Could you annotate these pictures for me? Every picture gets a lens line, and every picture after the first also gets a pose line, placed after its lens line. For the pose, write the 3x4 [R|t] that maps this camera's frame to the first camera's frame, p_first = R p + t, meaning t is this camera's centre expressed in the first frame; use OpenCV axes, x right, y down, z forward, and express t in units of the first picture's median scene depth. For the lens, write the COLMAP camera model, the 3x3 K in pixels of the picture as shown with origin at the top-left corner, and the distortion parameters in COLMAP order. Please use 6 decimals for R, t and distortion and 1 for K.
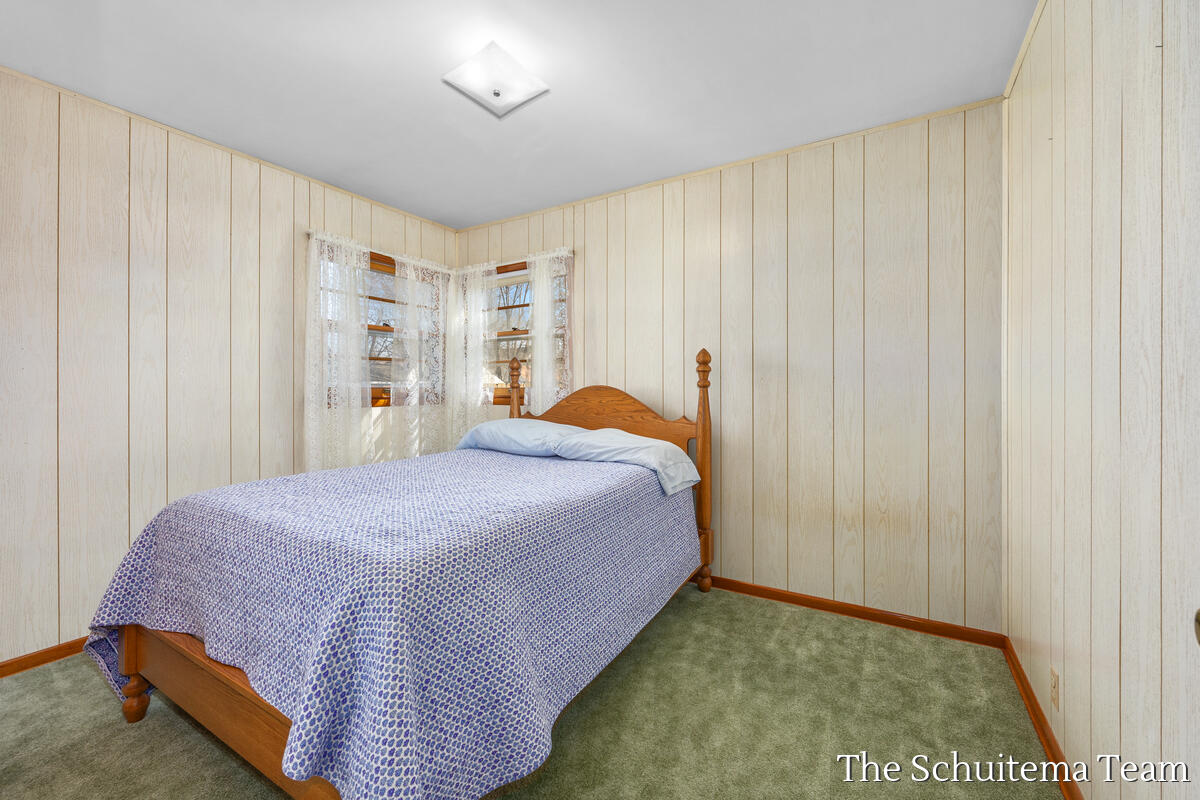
lens RADIAL K [[480.4, 0, 599.8], [0, 480.4, 393.3], [0, 0, 1]] dist [-0.006955, 0.001979]
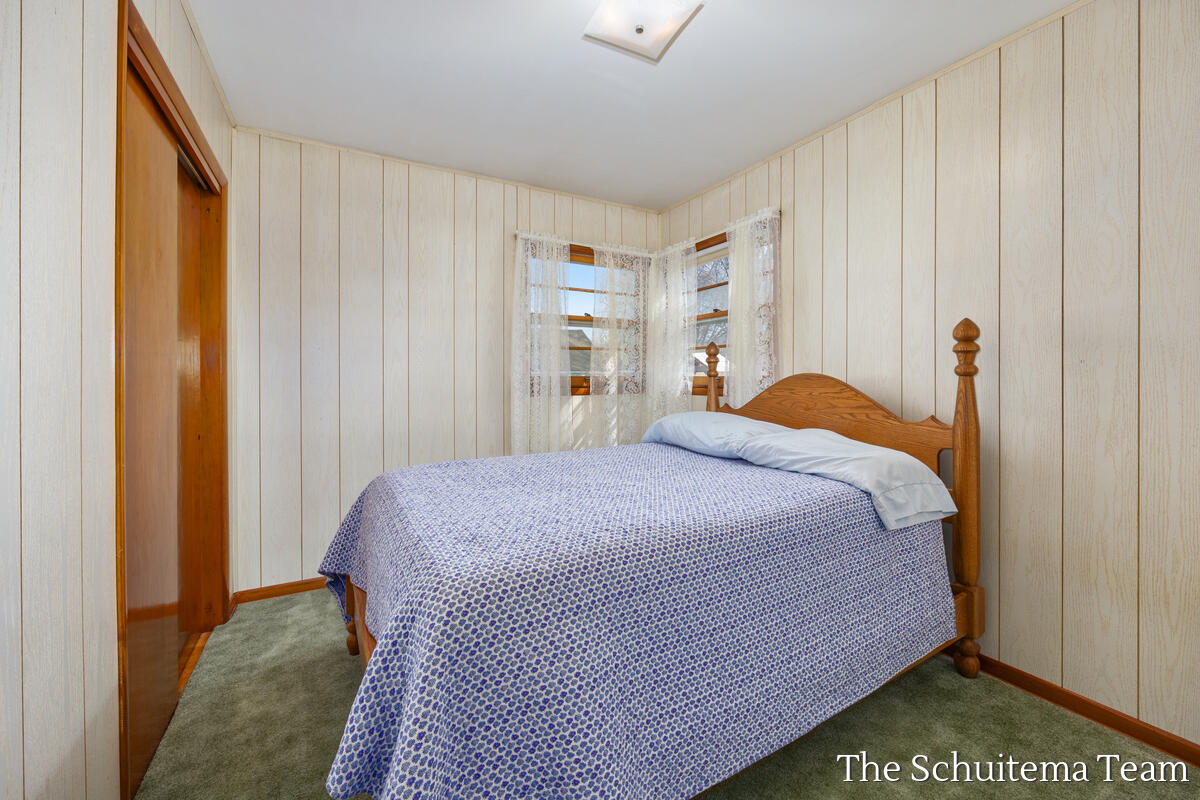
lens RADIAL K [[480.4, 0, 601.3], [0, 480.4, 382.0], [0, 0, 1]] dist [-0.006955, 0.001979]
pose [[0.871227, 0.003665, -0.490867, 0.102326], [-0.003350, 0.999993, 0.001521, -0.002581], [0.490869, 0.000319, 0.871233, 0.161753]]
